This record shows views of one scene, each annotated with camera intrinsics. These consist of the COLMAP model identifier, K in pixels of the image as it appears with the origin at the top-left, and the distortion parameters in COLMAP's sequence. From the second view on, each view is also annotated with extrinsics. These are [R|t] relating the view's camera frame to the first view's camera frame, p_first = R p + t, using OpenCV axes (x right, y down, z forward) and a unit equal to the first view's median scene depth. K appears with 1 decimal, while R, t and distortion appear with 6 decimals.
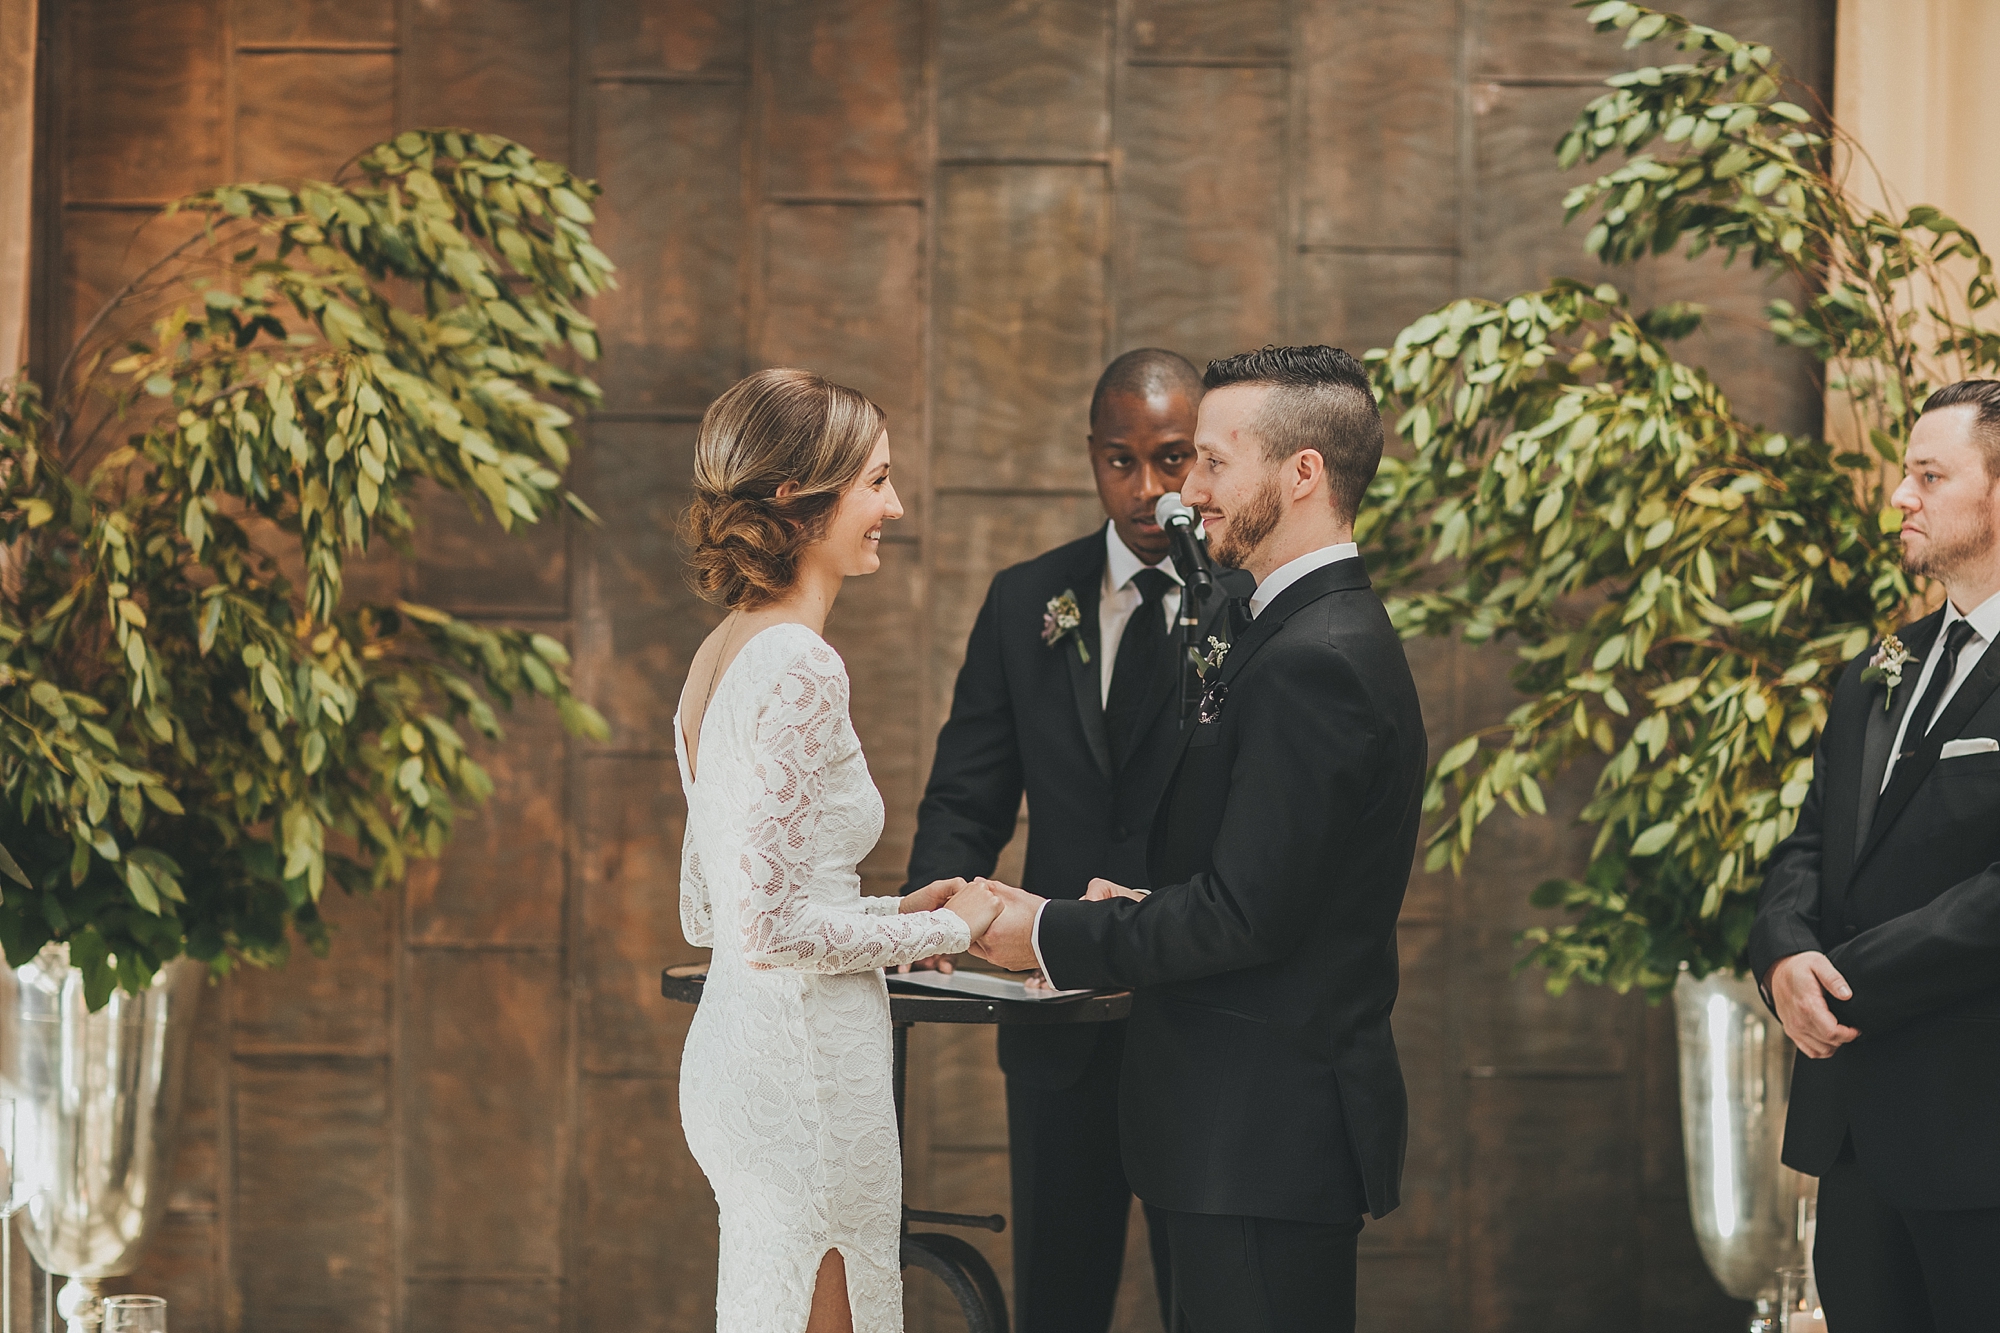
lens RADIAL K [[4918.9, 0, 1000.0], [0, 4918.9, 666.5], [0, 0, 1]] dist [-0.057656, -0.605437]
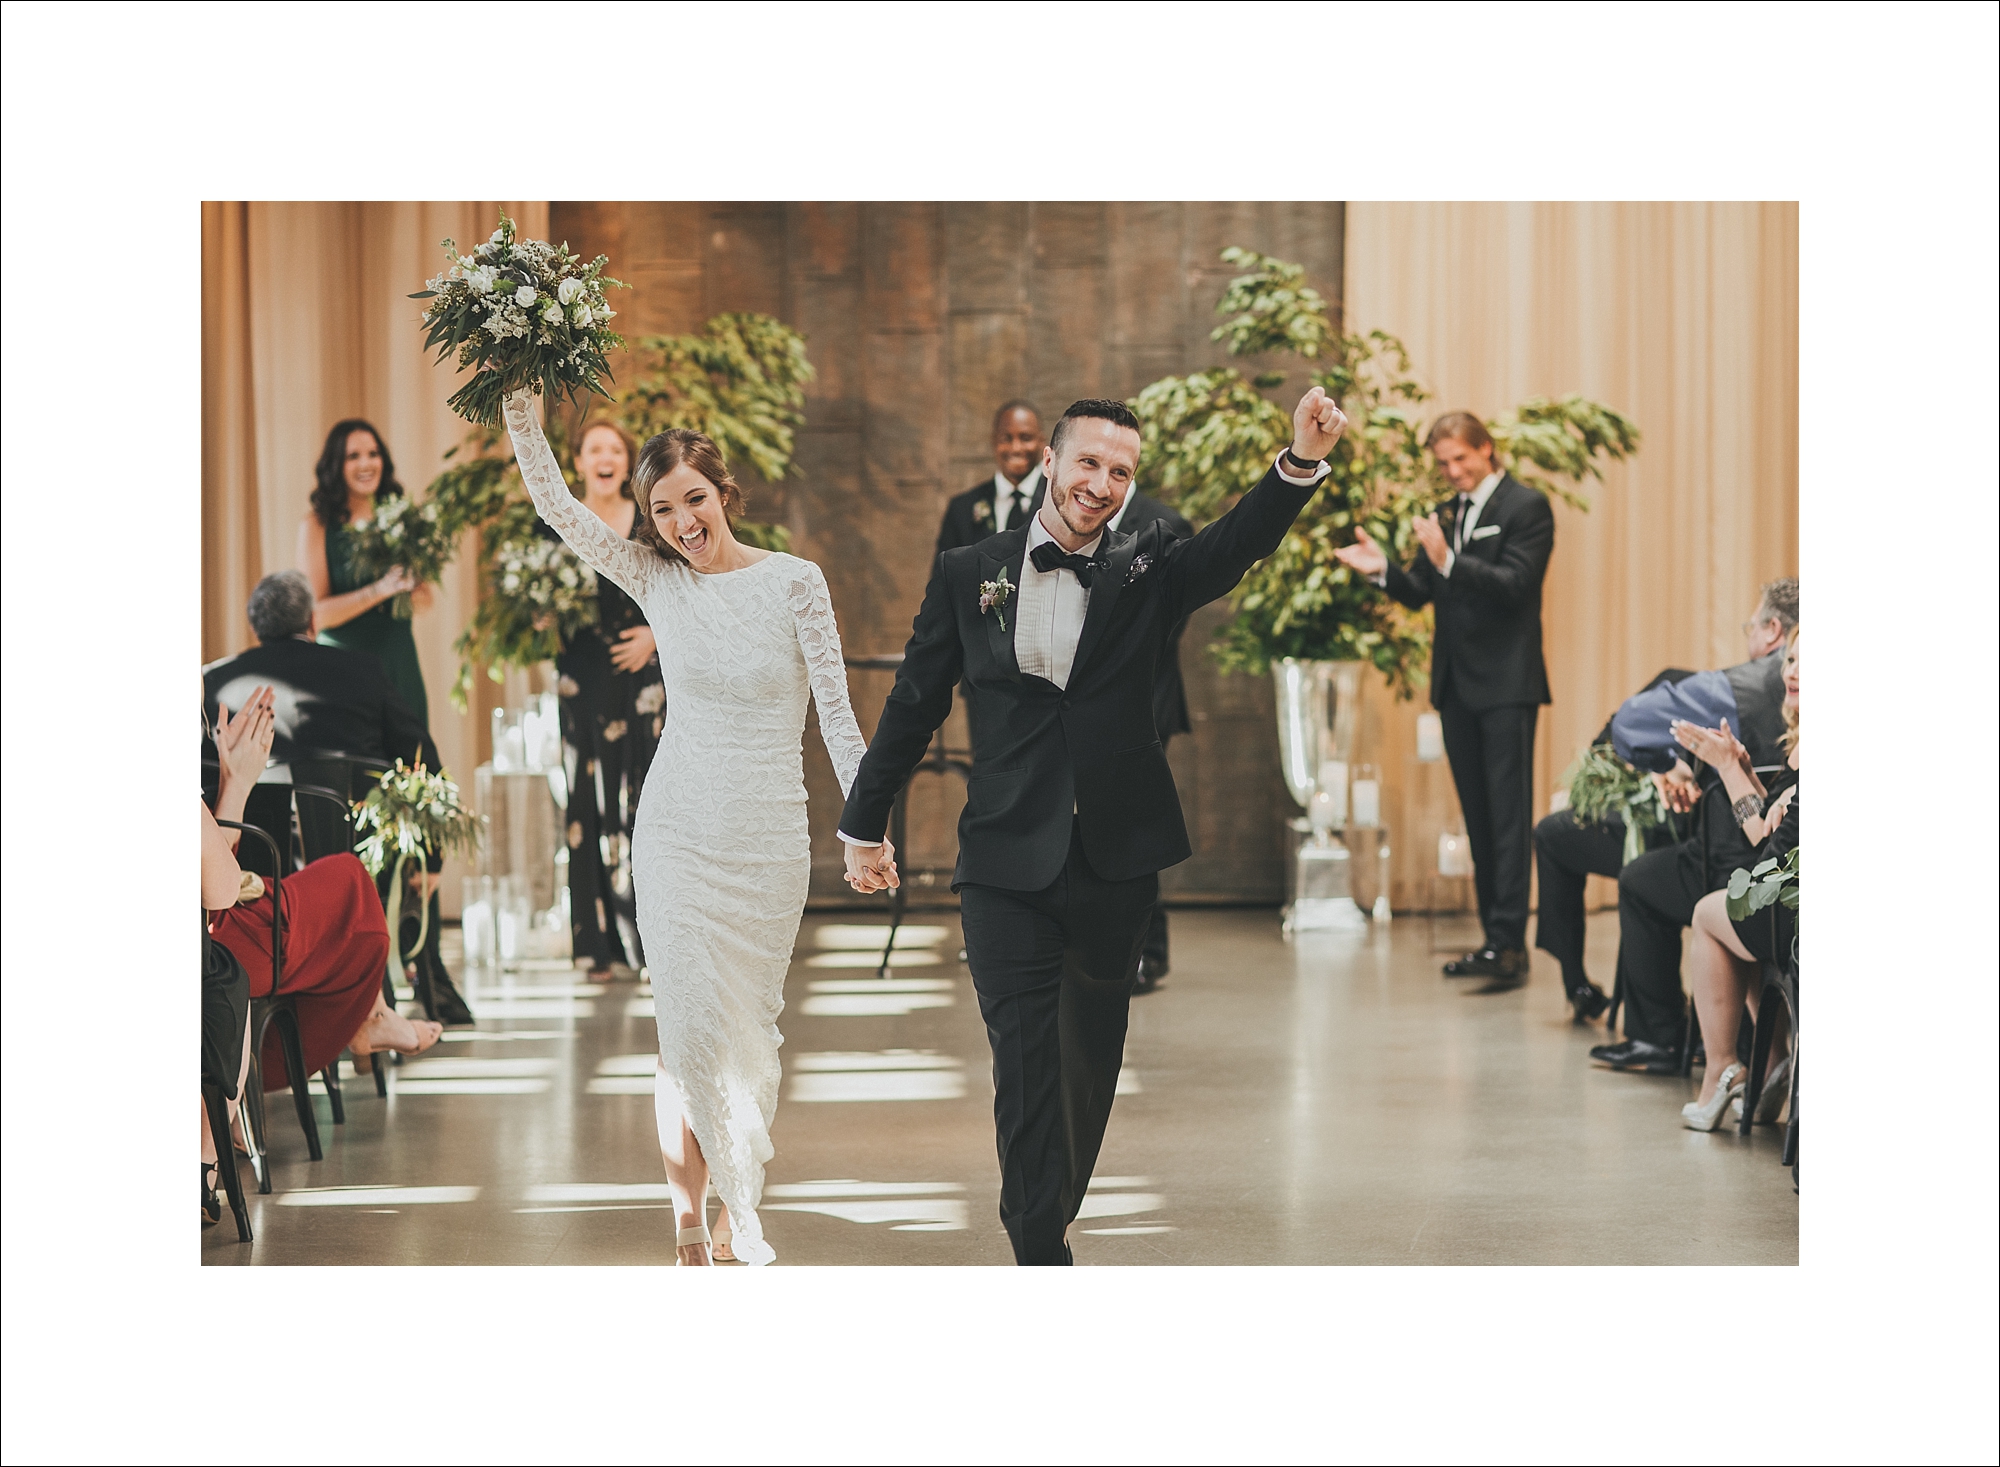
lens RADIAL K [[4232.5, 0, 1000.0], [0, 4232.5, 733.5], [0, 0, 1]] dist [-0.012784, 0.016145]
pose [[0.999838, -0.017993, 0.000187, 0.007713], [0.017975, 0.999192, 0.035936, 0.021253], [-0.000834, -0.035927, 0.999354, -0.992092]]
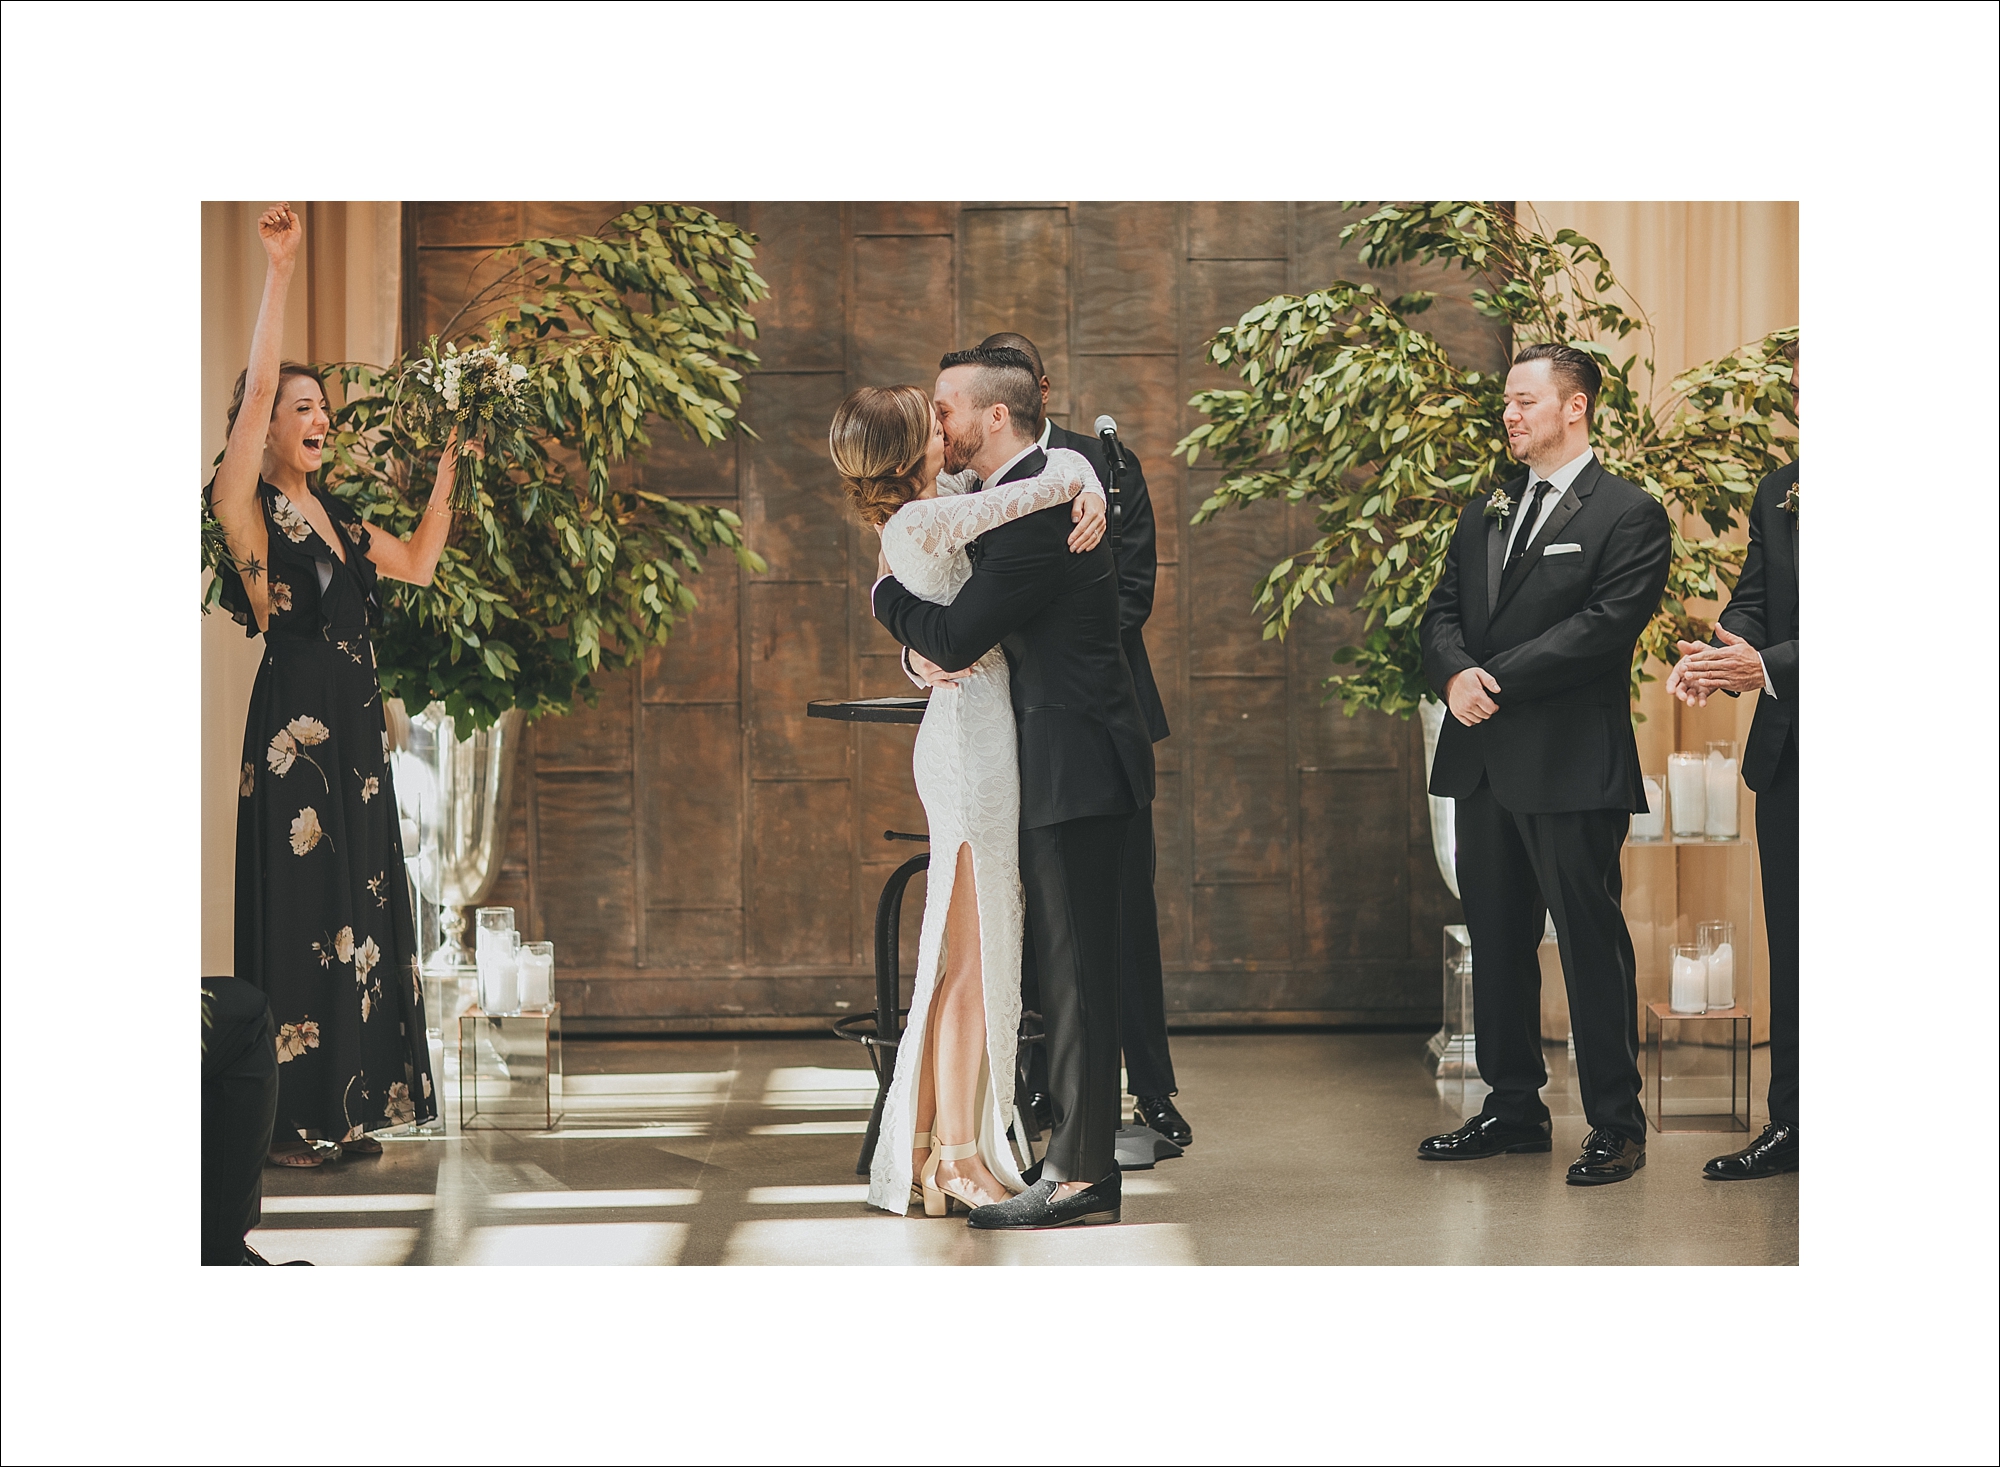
lens RADIAL K [[3930.2, 0, 1000.0], [0, 3930.2, 733.5], [0, 0, 1]] dist [-0.063530, -0.225526]
pose [[0.999810, -0.018937, -0.004594, 0.002808], [0.019138, 0.998636, 0.048571, 0.006684], [0.003668, -0.048650, 0.998809, -0.311878]]
